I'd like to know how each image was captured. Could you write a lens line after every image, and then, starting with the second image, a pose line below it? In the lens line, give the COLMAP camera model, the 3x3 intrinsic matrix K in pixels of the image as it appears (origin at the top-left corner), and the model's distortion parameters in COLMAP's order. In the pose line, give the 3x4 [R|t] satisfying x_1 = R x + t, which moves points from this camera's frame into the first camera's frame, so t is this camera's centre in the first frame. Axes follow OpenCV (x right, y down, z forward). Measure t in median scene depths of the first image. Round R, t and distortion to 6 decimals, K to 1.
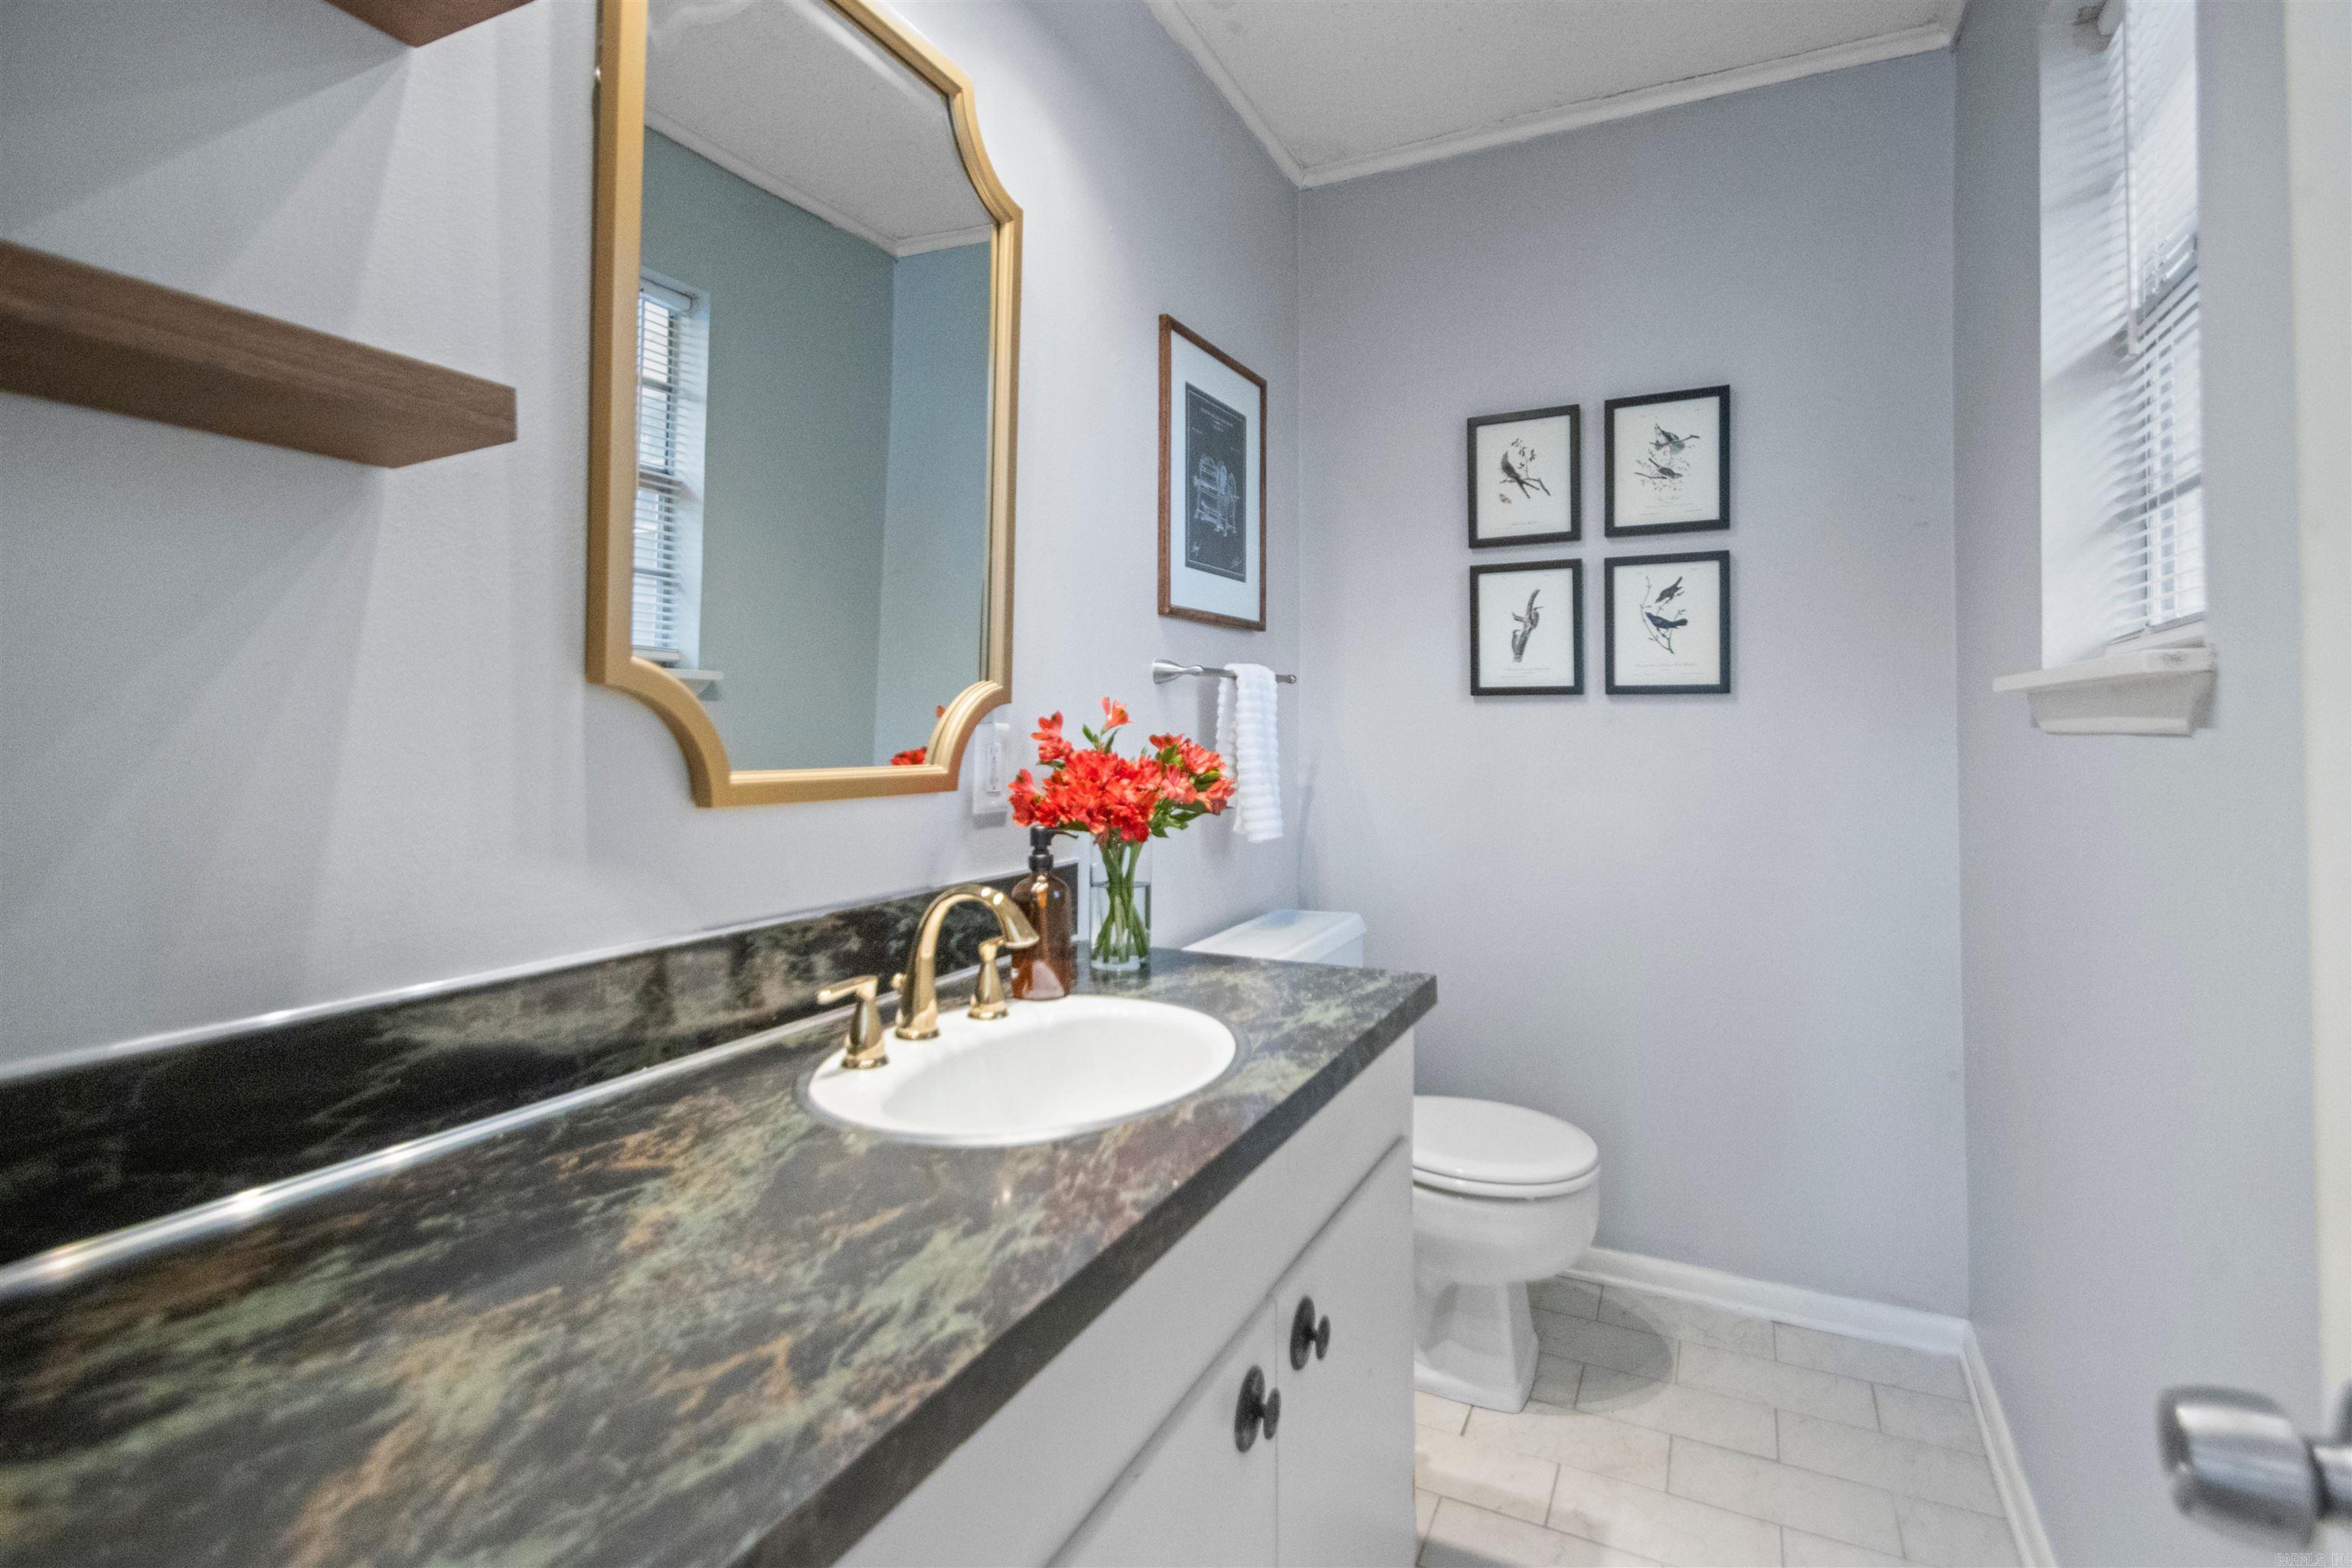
lens RADIAL K [[1103.2, 0, 1177.0], [0, 1103.2, 725.9], [0, 0, 1]] dist [0.042680, -0.018083]
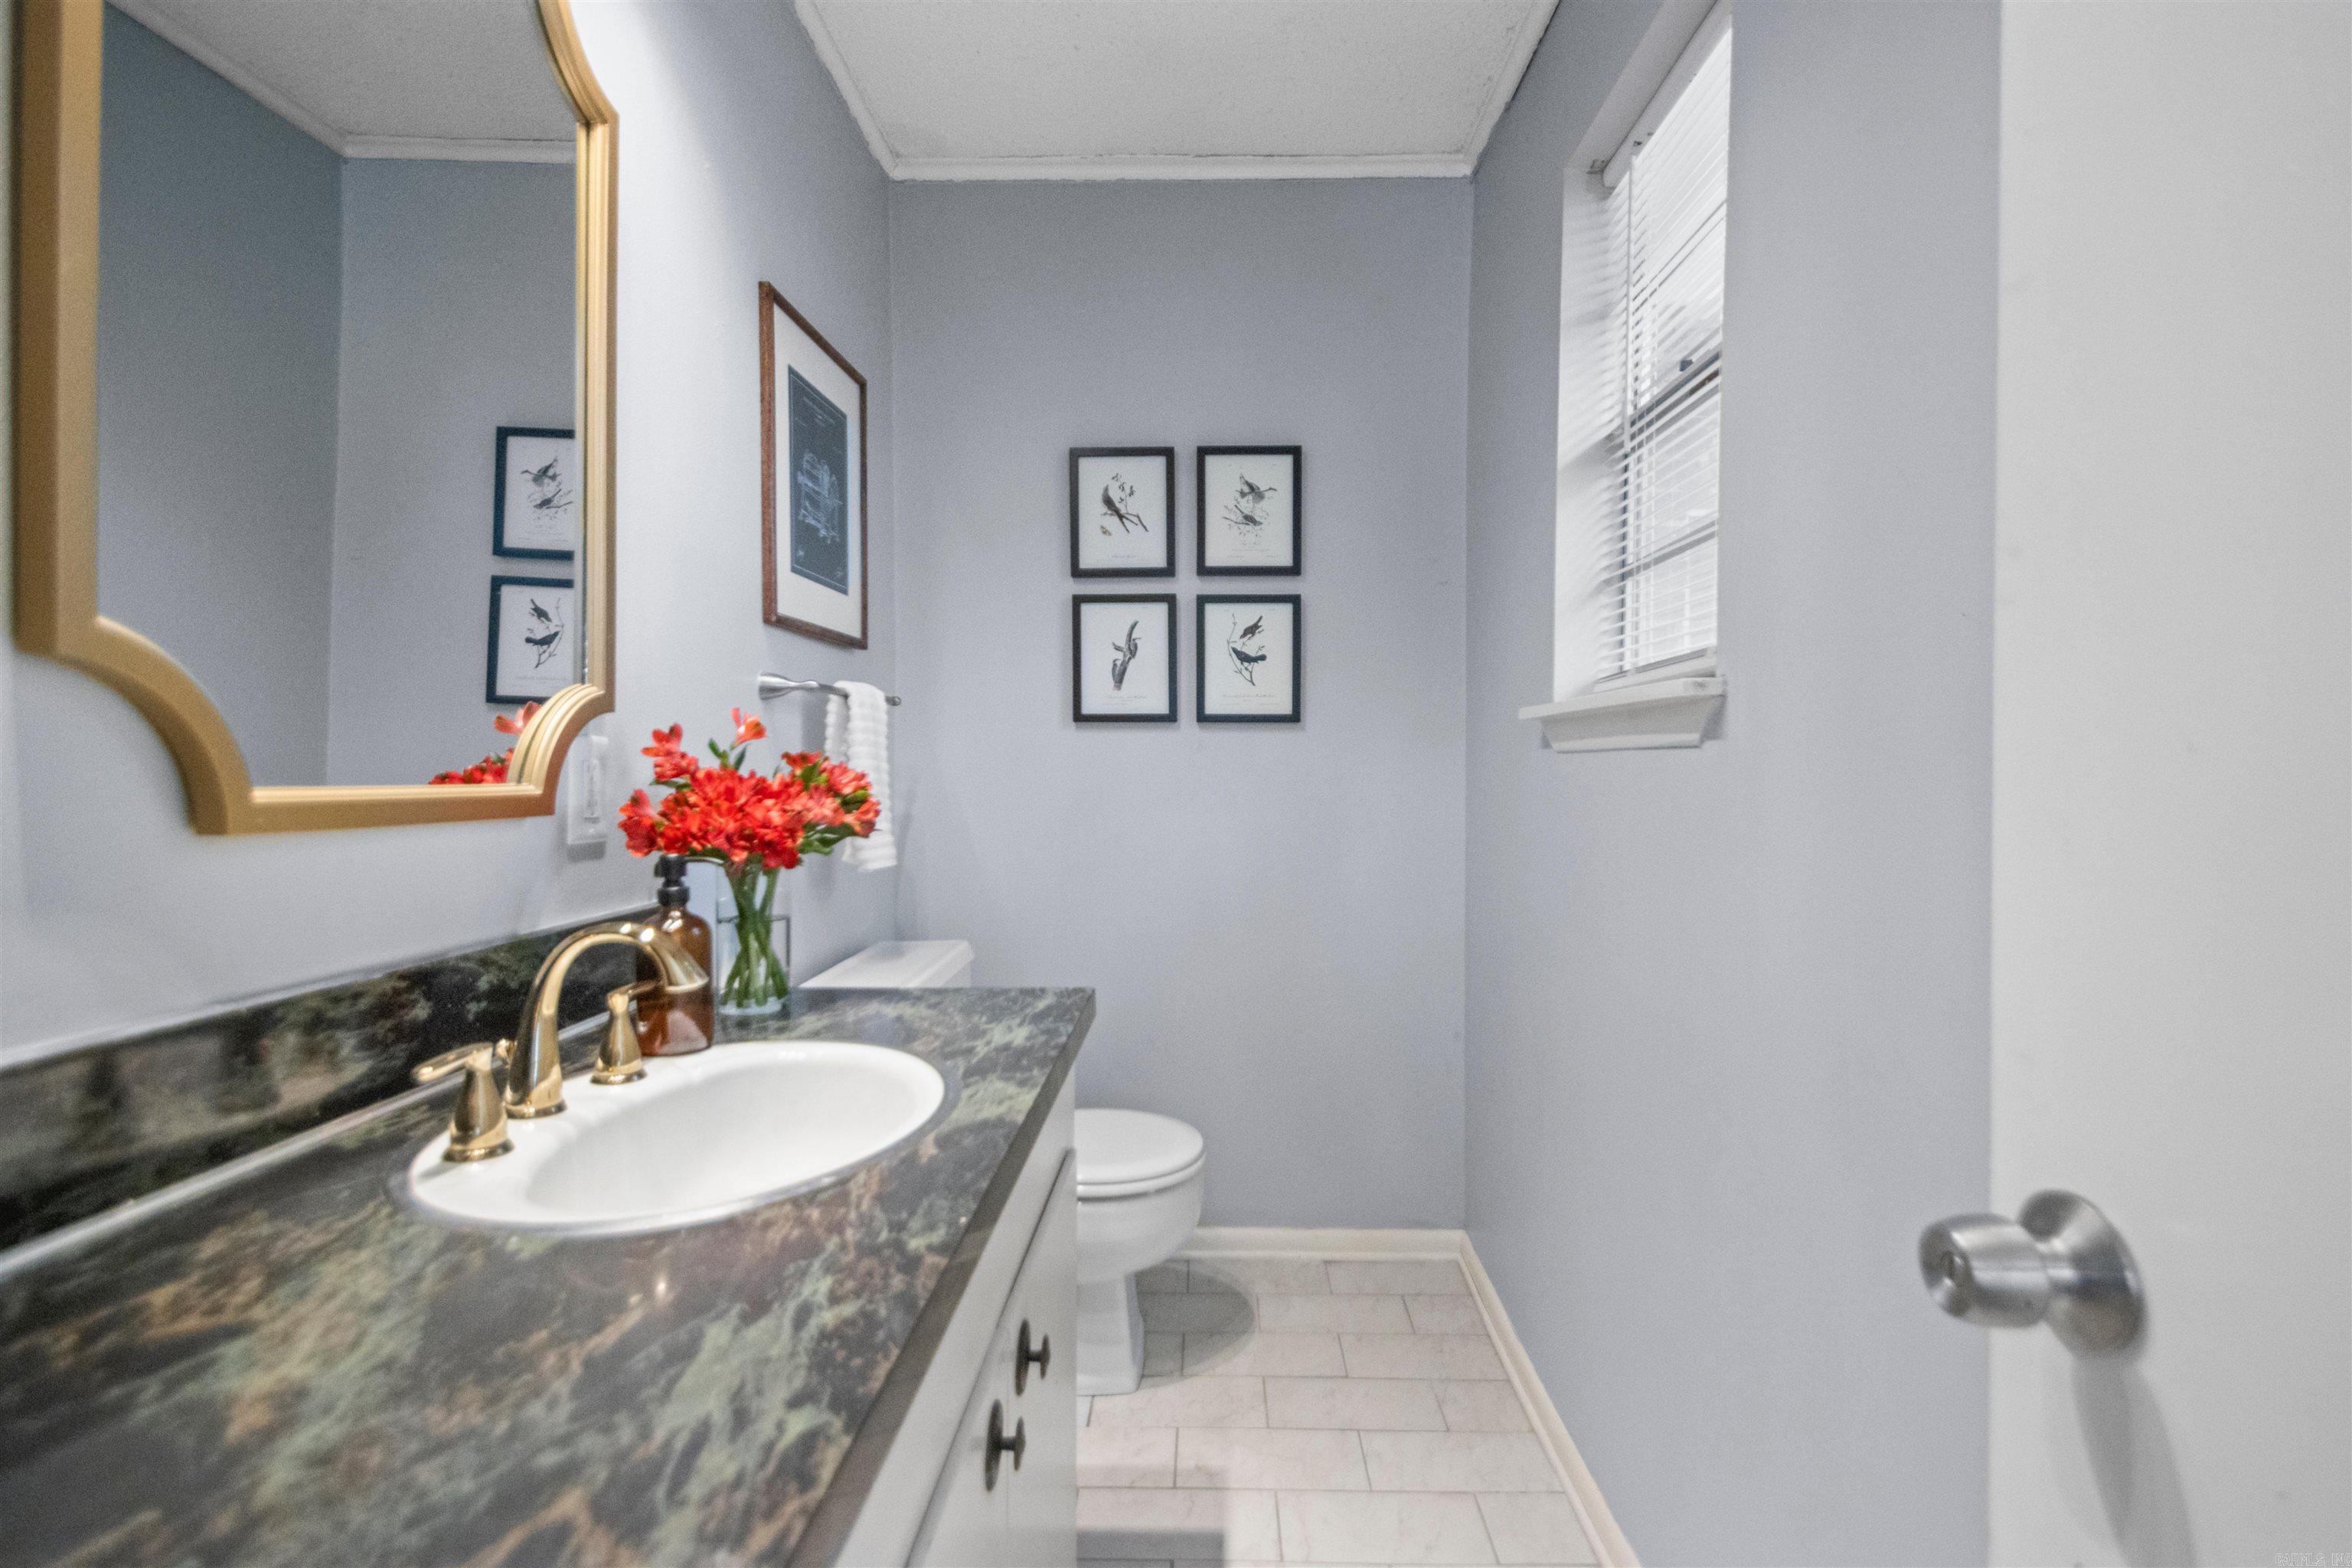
lens RADIAL K [[1091.2, 0, 1197.4], [0, 1091.2, 797.9], [0, 0, 1]] dist [0.045829, -0.024097]
pose [[0.911874, -0.013502, 0.410247, -0.093915], [-0.000833, 0.999396, 0.034745, 0.015656], [-0.410469, -0.032025, 0.911312, 0.051568]]
